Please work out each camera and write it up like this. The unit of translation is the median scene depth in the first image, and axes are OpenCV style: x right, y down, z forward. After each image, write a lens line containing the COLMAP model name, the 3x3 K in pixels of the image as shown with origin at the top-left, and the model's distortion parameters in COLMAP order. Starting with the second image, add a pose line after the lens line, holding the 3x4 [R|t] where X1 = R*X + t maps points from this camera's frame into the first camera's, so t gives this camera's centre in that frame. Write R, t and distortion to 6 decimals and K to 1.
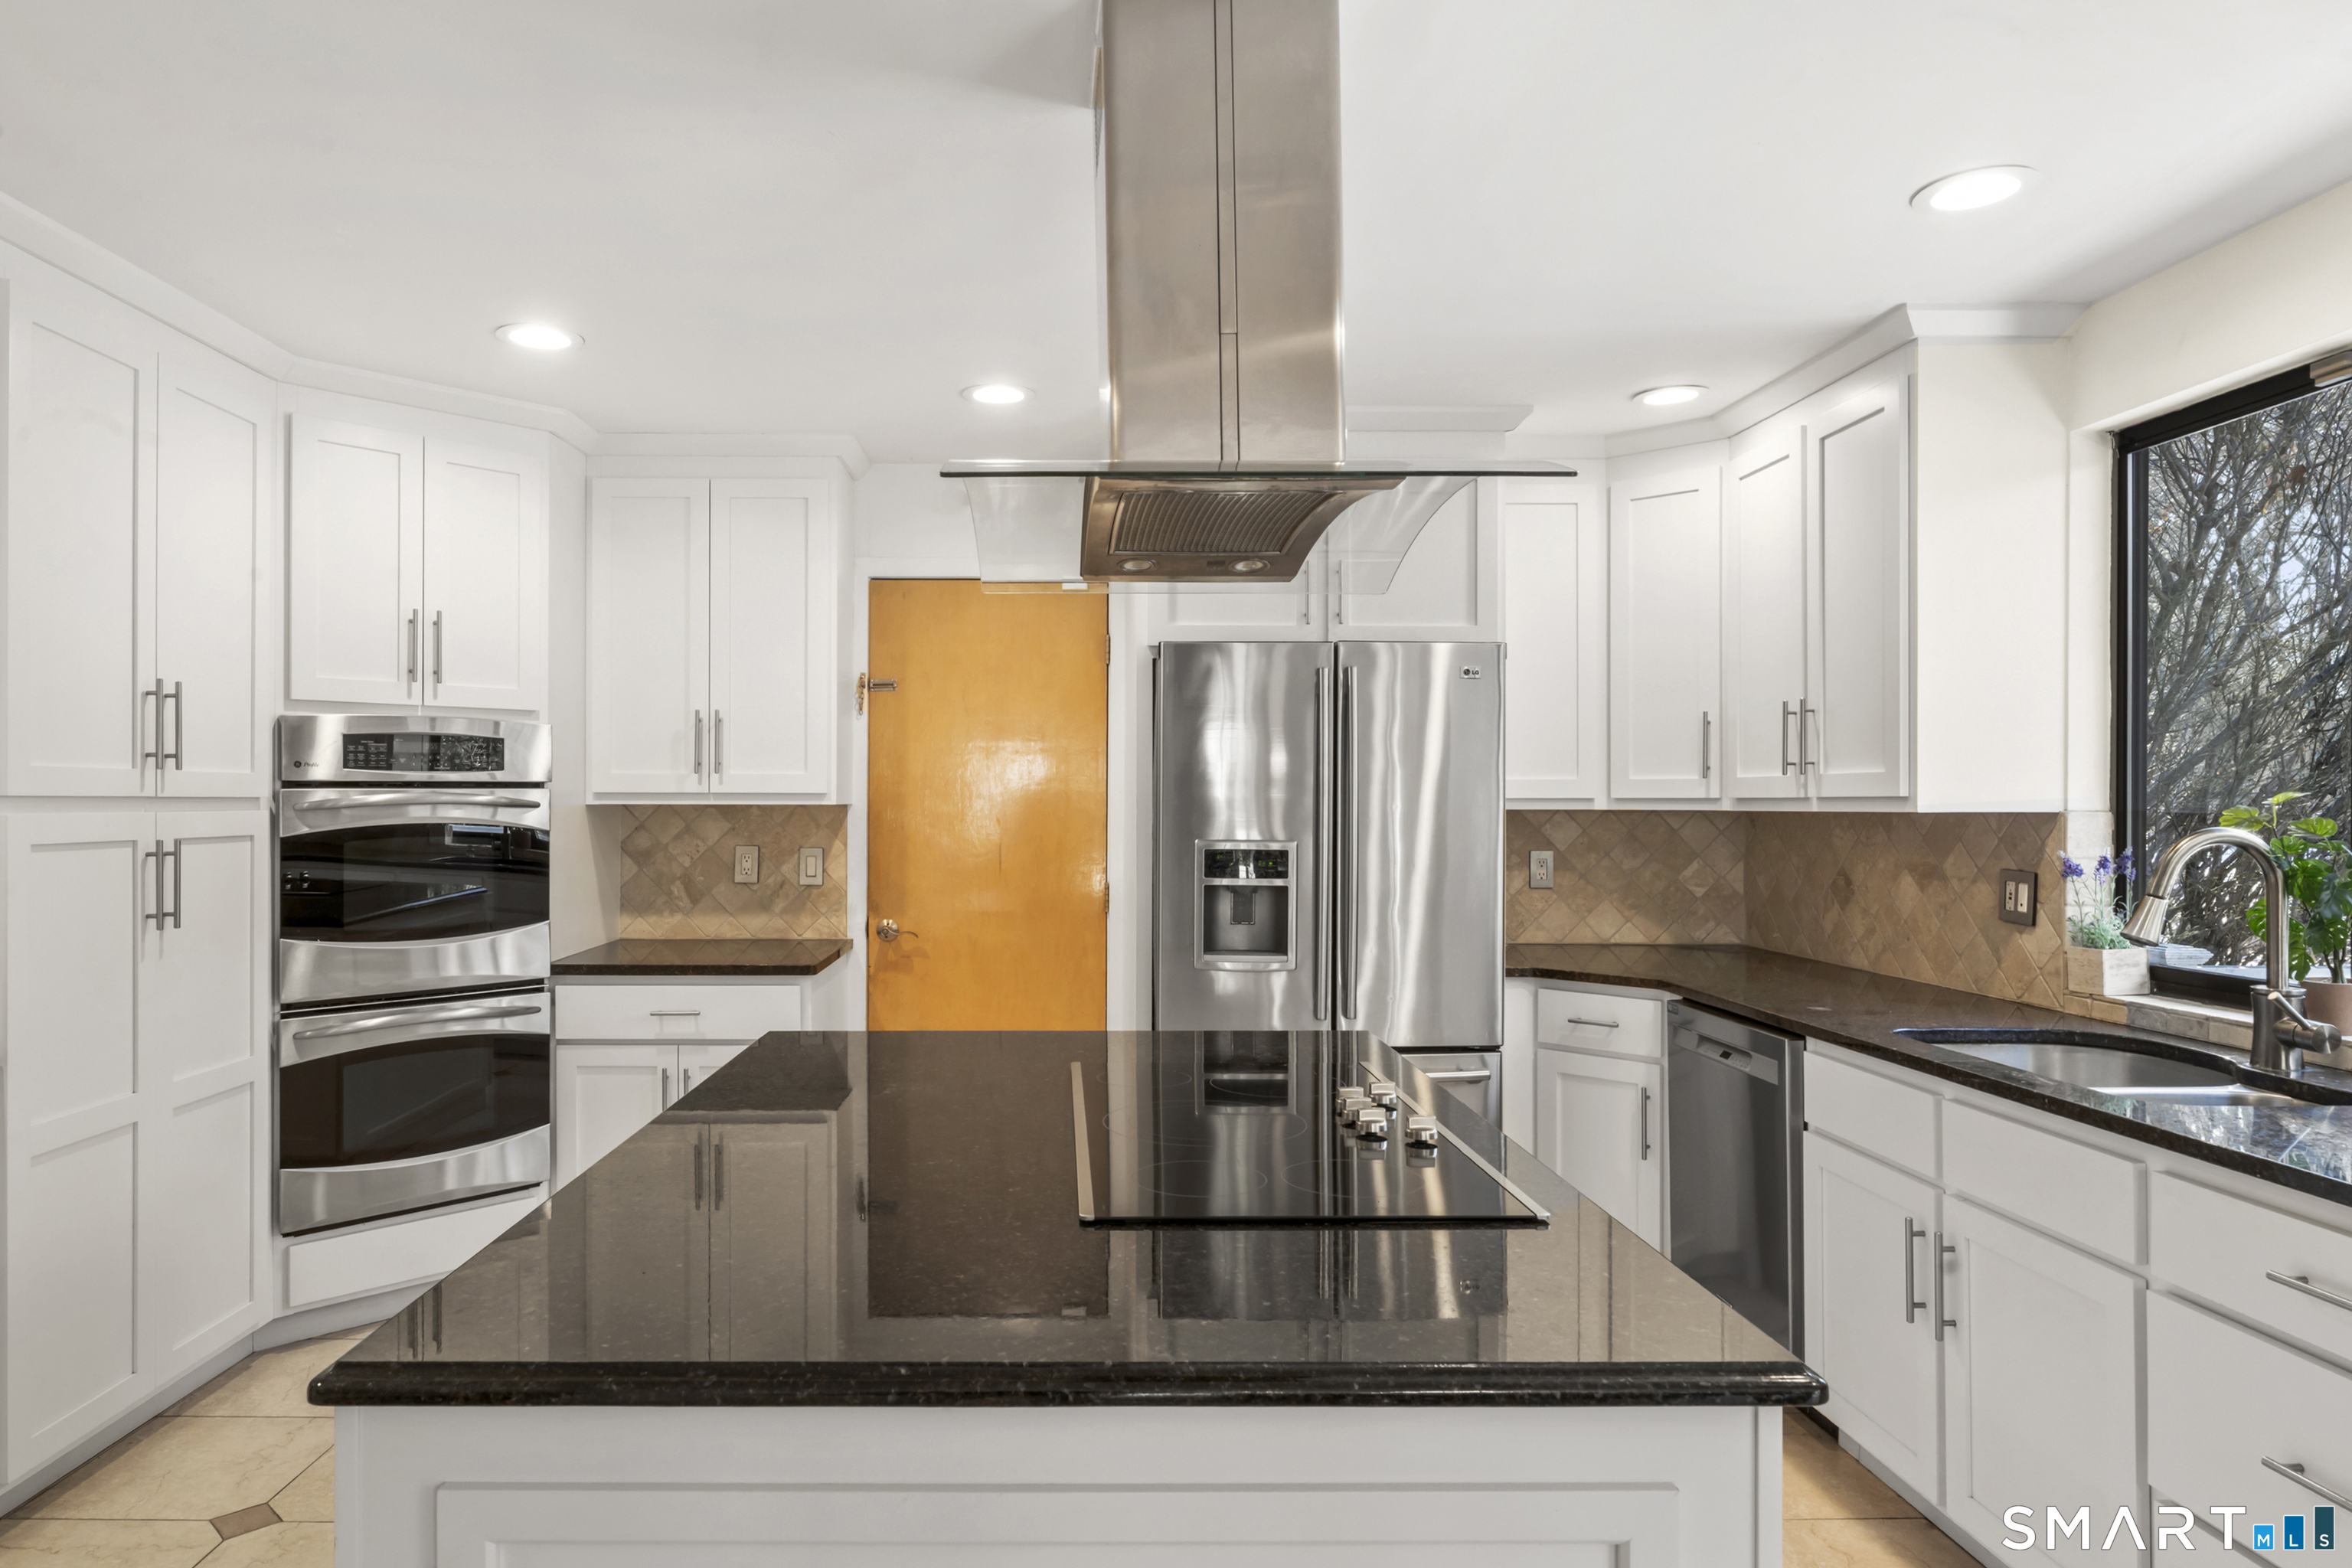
lens RADIAL K [[1365.6, 0, 1163.7], [0, 1365.6, 798.8], [0, 0, 1]] dist [0.005296, -0.000620]
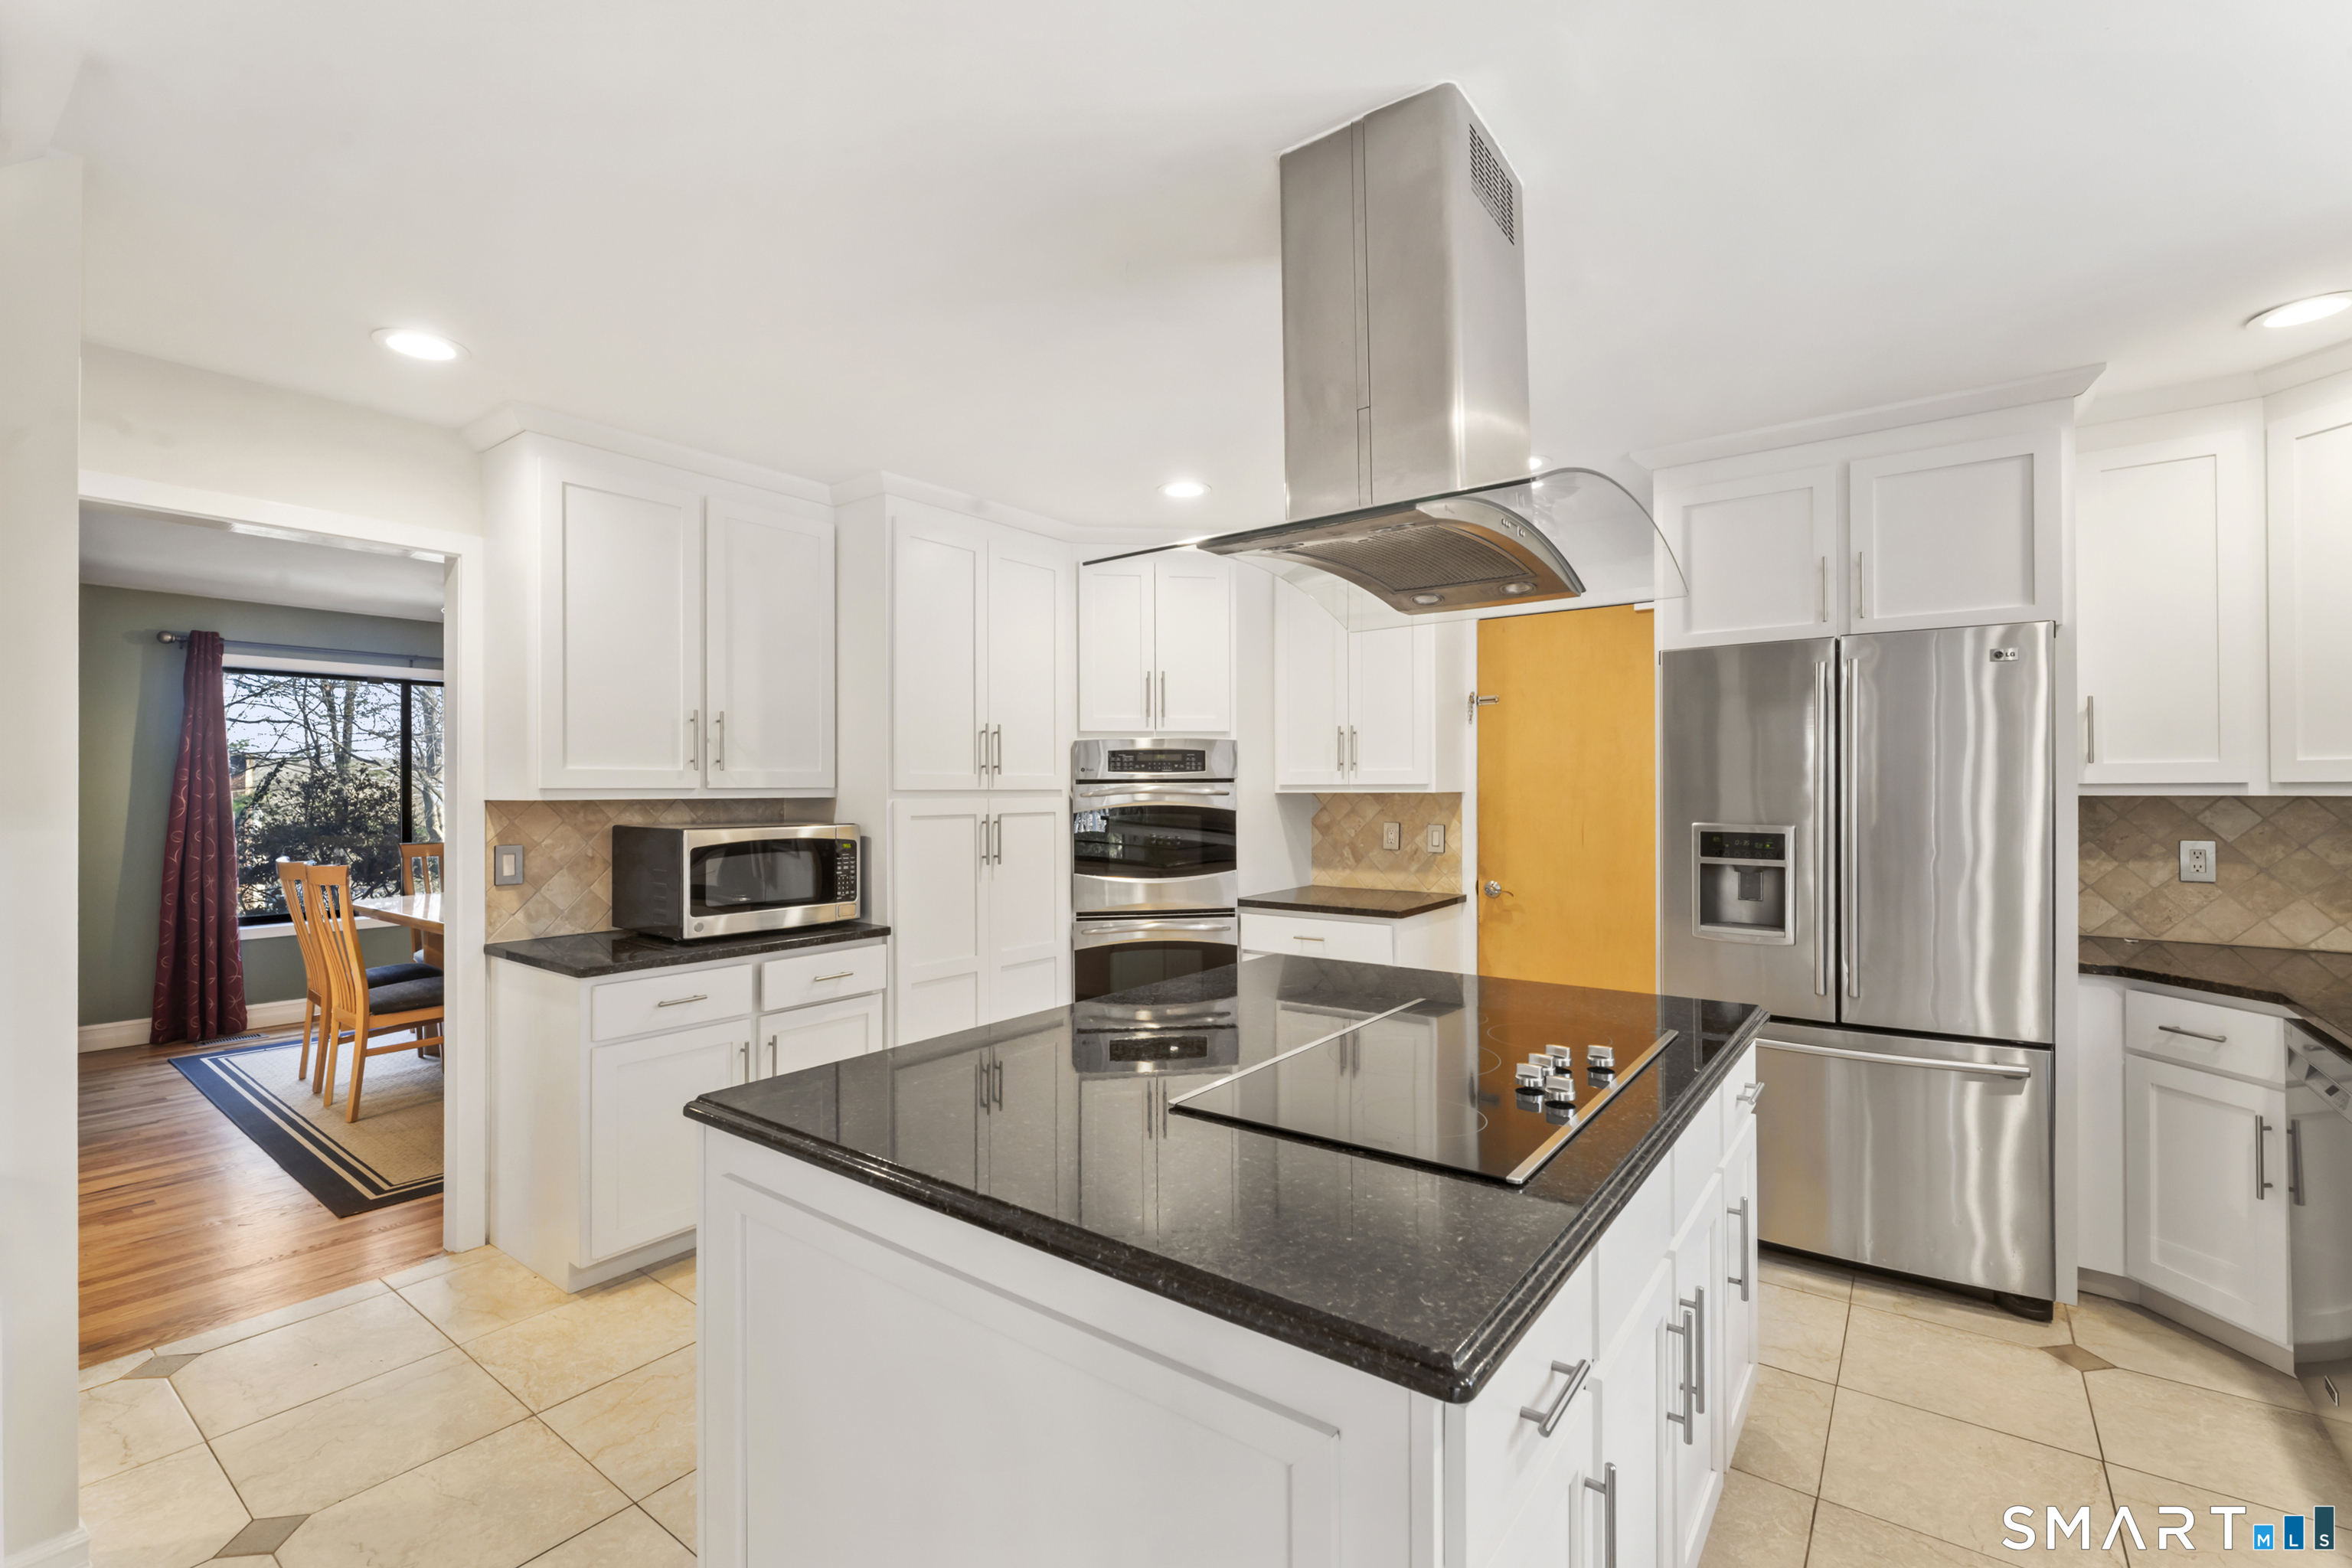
lens RADIAL K [[1009.6, 0, 1162.3], [0, 1009.6, 789.3], [0, 0, 1]] dist [-0.001173, -0.000164]
pose [[0.798588, -0.005020, -0.601857, 0.150797], [0.006278, 0.999980, -0.000010, -0.000558], [0.601845, -0.003771, 0.798604, 0.057739]]
